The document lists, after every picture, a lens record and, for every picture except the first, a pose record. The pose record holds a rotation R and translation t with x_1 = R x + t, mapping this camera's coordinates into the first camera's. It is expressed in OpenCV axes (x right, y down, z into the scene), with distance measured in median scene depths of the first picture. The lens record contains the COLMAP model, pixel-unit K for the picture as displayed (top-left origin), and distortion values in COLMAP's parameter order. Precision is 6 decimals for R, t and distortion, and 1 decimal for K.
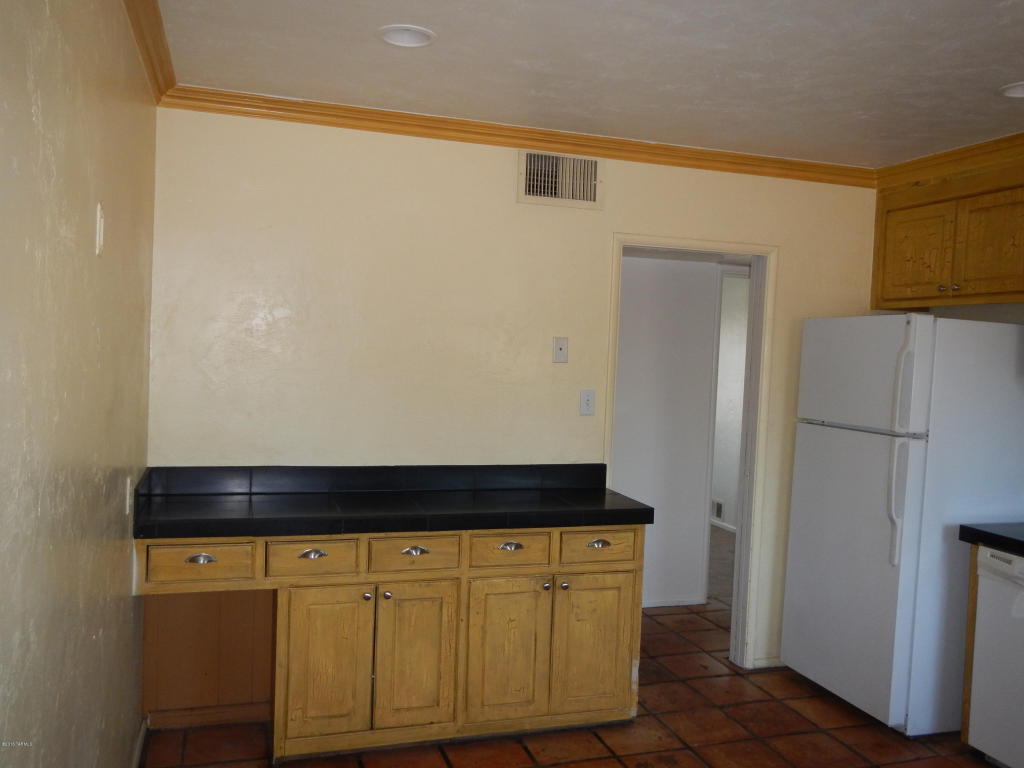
lens RADIAL K [[847.8, 0, 510.0], [0, 847.8, 388.0], [0, 0, 1]] dist [0.002610, 0.000708]
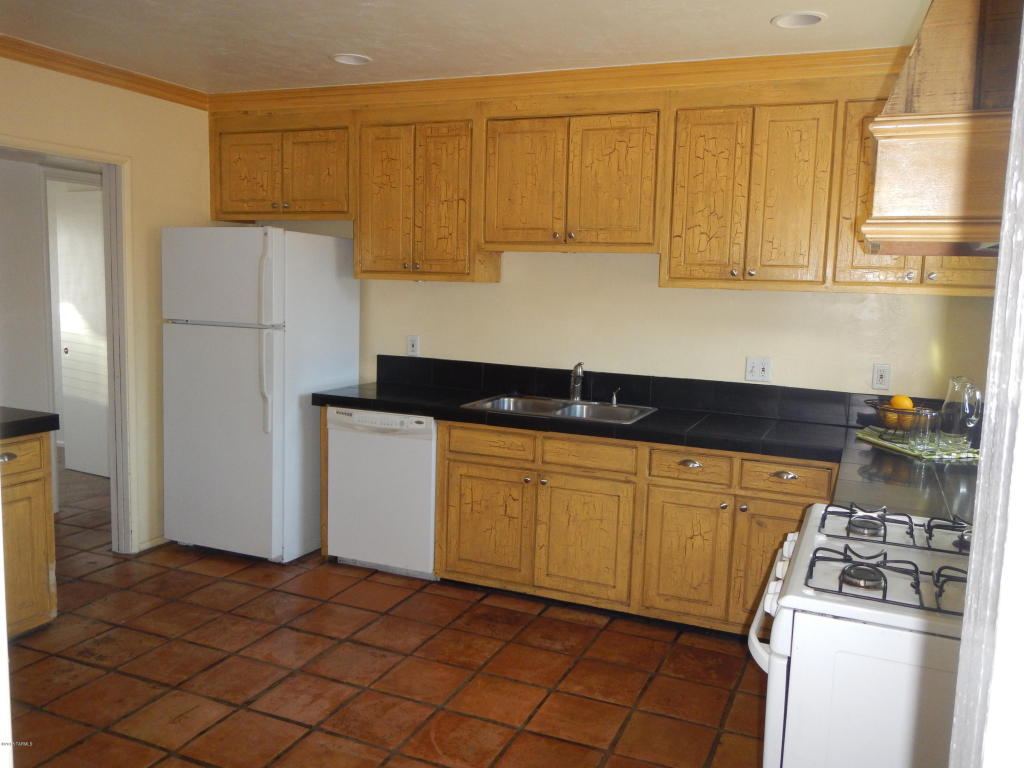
lens RADIAL K [[847.8, 0, 510.0], [0, 847.8, 388.0], [0, 0, 1]] dist [0.002610, 0.000708]
pose [[0.657872, -0.116377, 0.744084, -0.212181], [0.031978, 0.991414, 0.126787, -0.001223], [-0.752451, -0.059616, 0.655945, -0.069944]]
